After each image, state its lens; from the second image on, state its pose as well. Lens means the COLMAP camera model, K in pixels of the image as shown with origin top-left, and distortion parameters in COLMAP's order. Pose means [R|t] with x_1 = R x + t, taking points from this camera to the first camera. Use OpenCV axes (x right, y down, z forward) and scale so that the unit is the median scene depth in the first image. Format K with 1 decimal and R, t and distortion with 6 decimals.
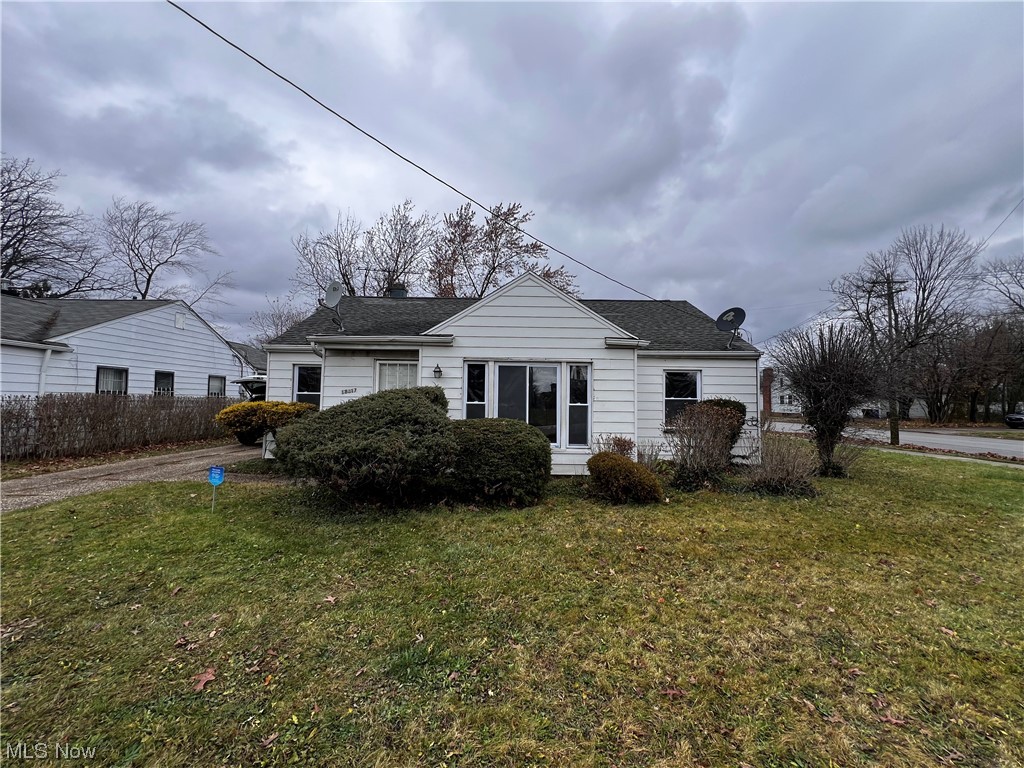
lens RADIAL K [[409.5, 0, 511.7], [0, 409.5, 379.9], [0, 0, 1]] dist [-0.002773, 0.000658]
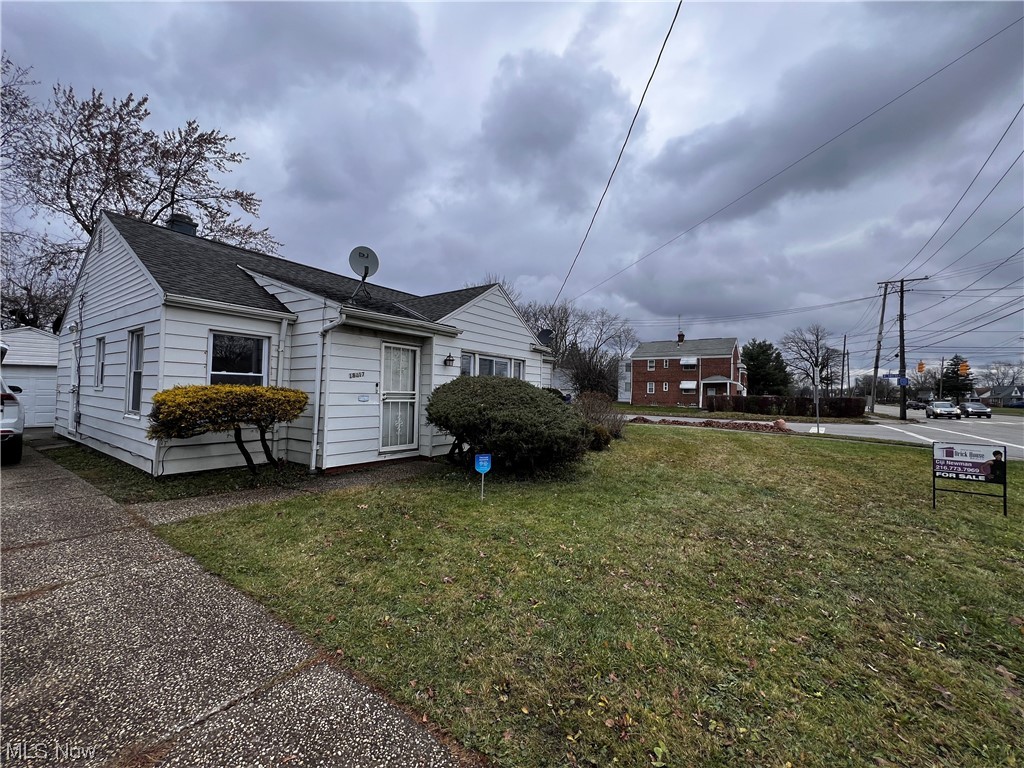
lens RADIAL K [[409.5, 0, 510.0], [0, 409.5, 383.7], [0, 0, 1]] dist [-0.002773, 0.000658]
pose [[0.582150, 0.020577, 0.812821, -0.931104], [-0.055177, 0.998375, 0.014244, 0.016091], [-0.811207, -0.053141, 0.582339, 0.243422]]
